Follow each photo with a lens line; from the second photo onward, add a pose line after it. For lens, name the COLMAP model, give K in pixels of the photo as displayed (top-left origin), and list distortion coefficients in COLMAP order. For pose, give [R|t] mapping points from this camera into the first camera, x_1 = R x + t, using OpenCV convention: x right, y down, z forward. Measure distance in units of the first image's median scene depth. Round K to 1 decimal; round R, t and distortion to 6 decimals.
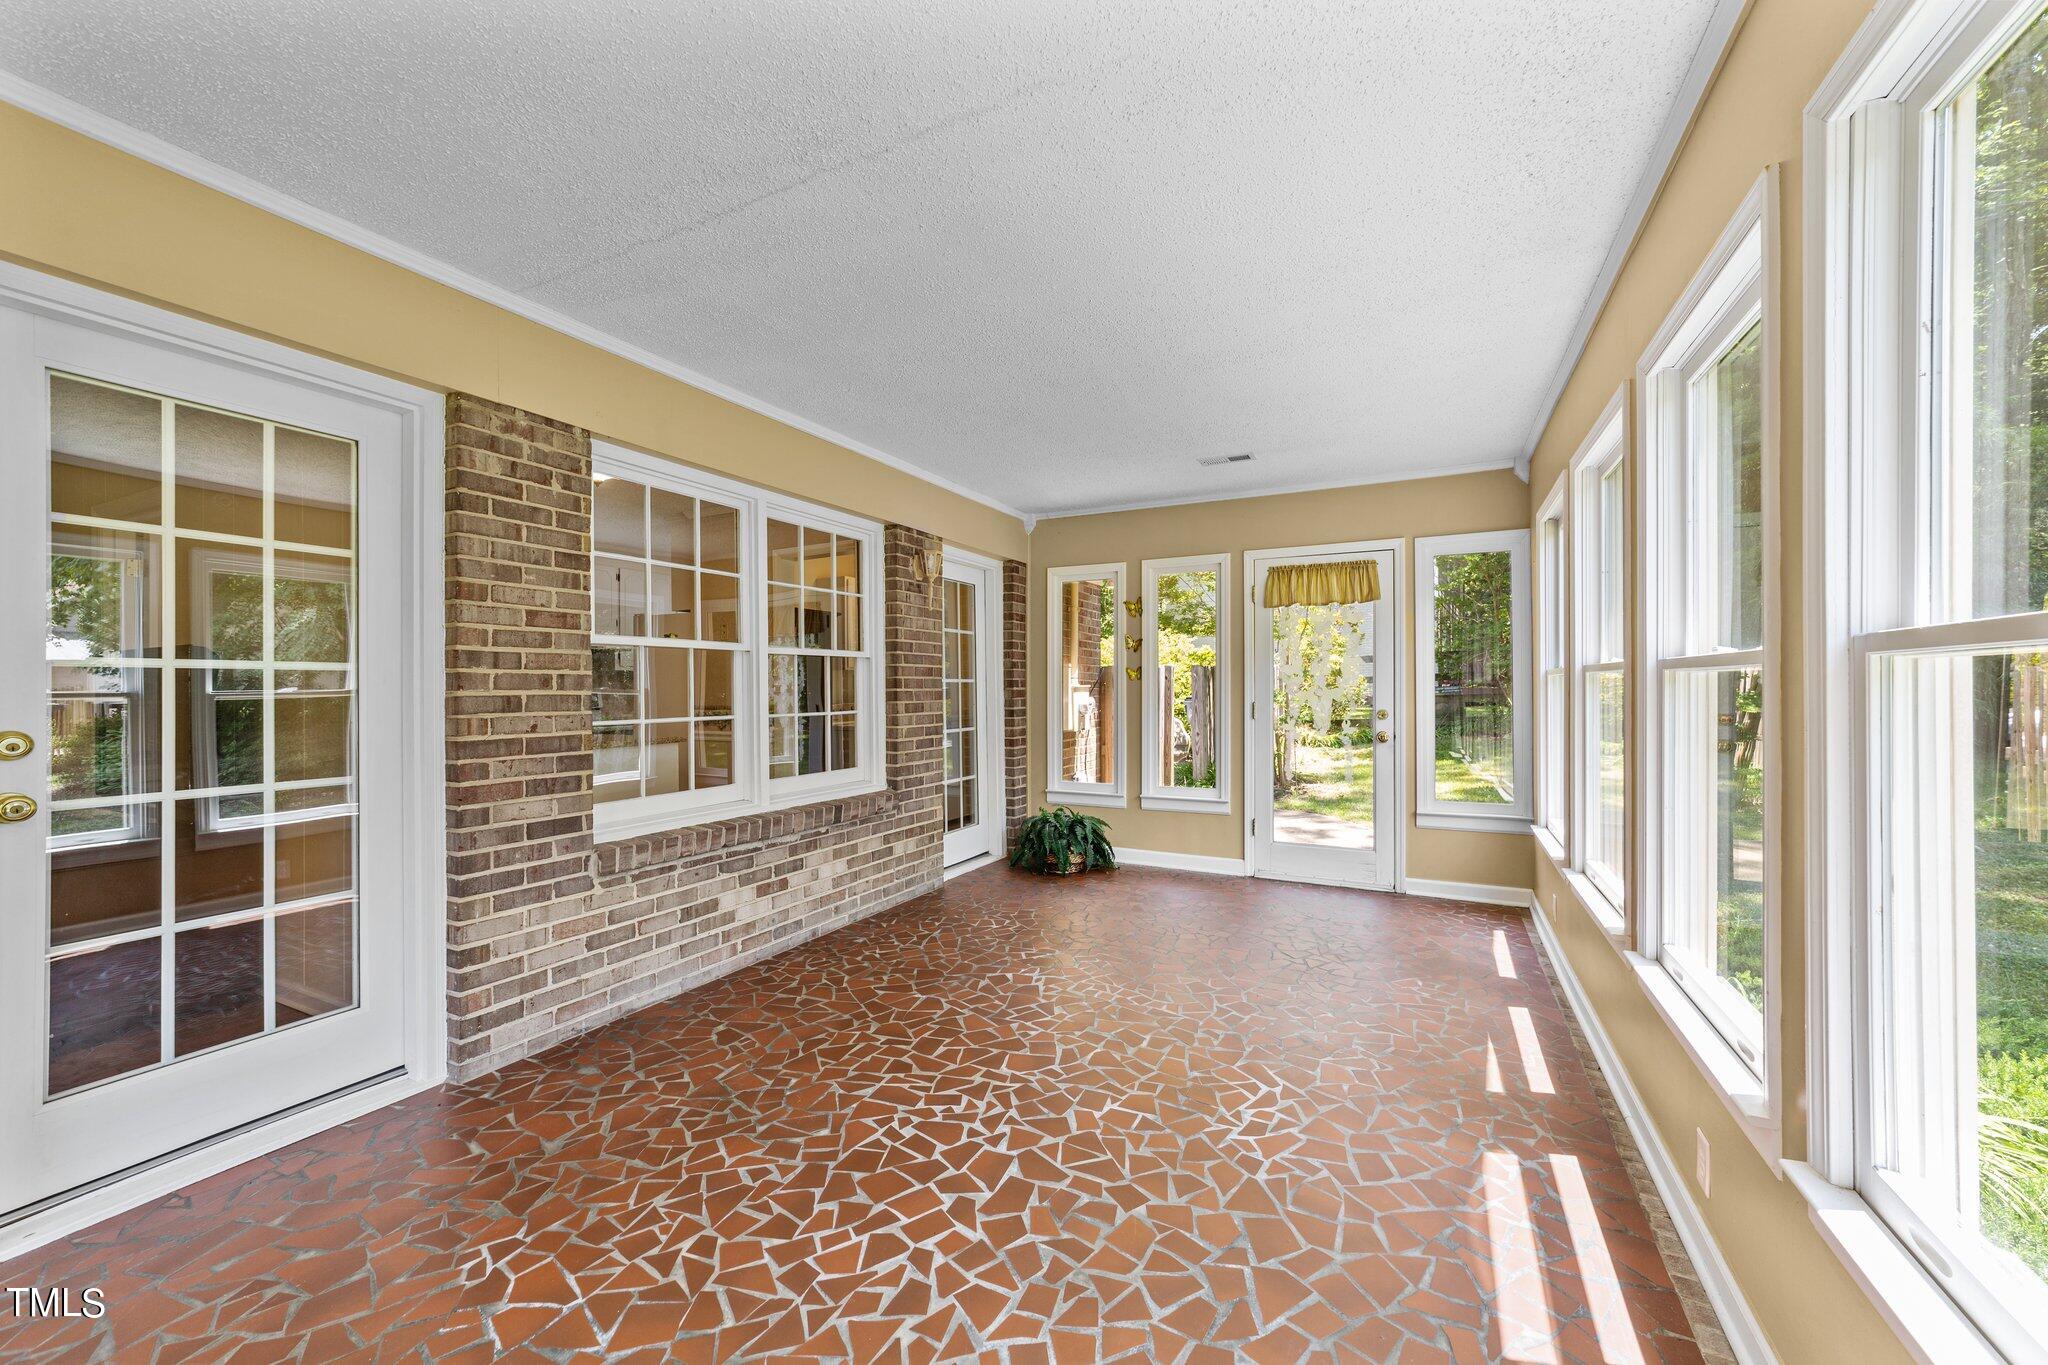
lens RADIAL K [[791.7, 0, 1024.9], [0, 791.7, 689.4], [0, 0, 1]] dist [0.003515, 0.003451]
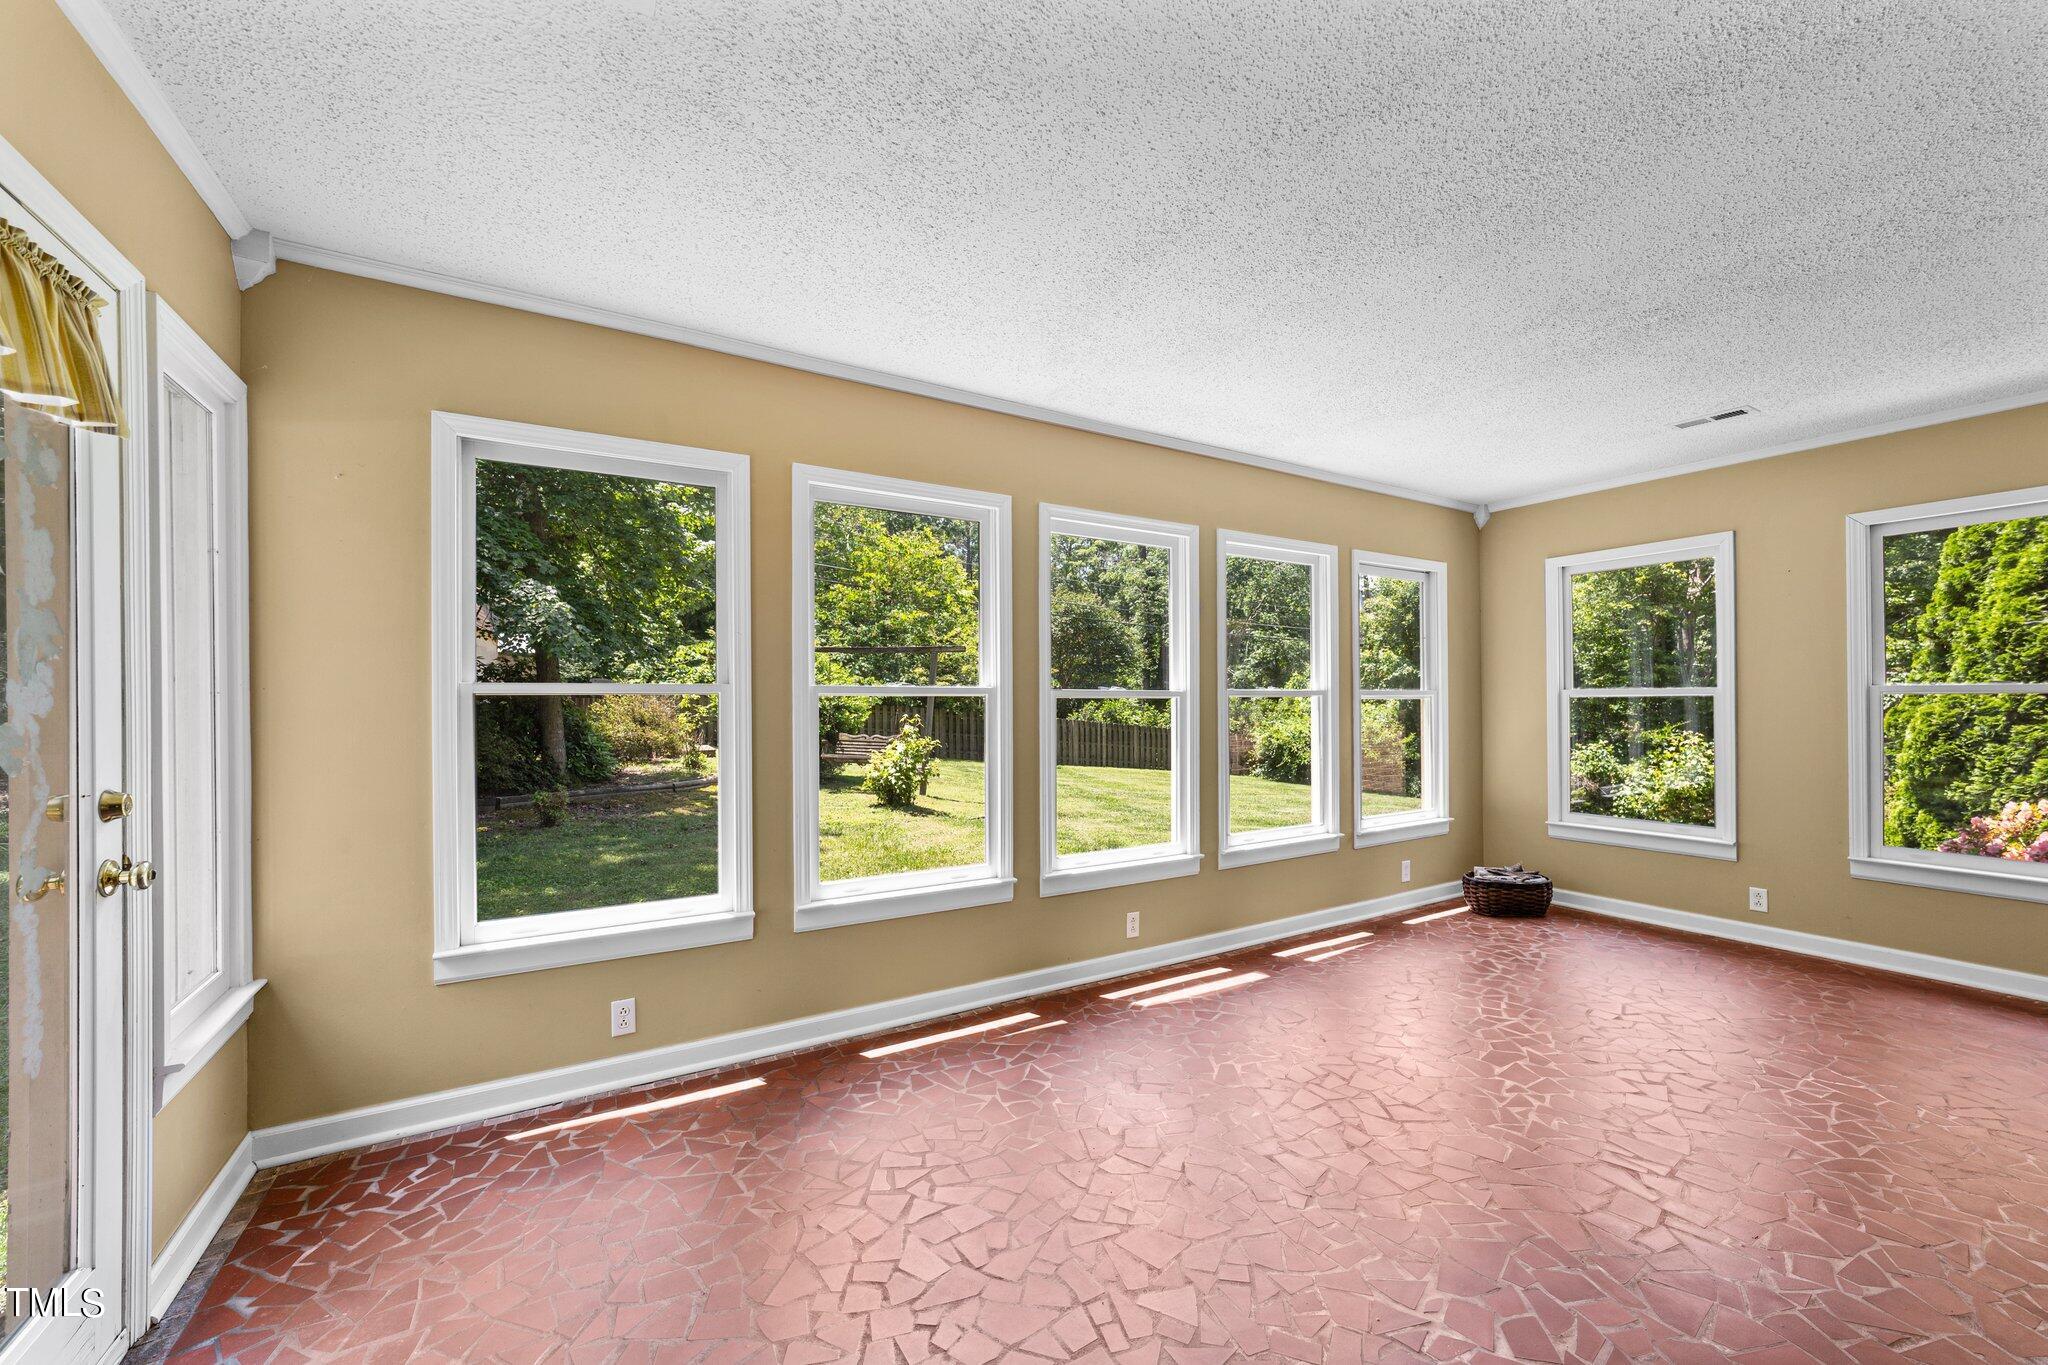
lens RADIAL K [[791.7, 0, 1022.7], [0, 791.7, 696.4], [0, 0, 1]] dist [0.003515, 0.003451]
pose [[-0.846023, 0.007699, 0.533091, -0.049786], [0.004829, 0.999965, -0.006777, -0.019547], [-0.533125, -0.003159, -0.846031, 2.346784]]
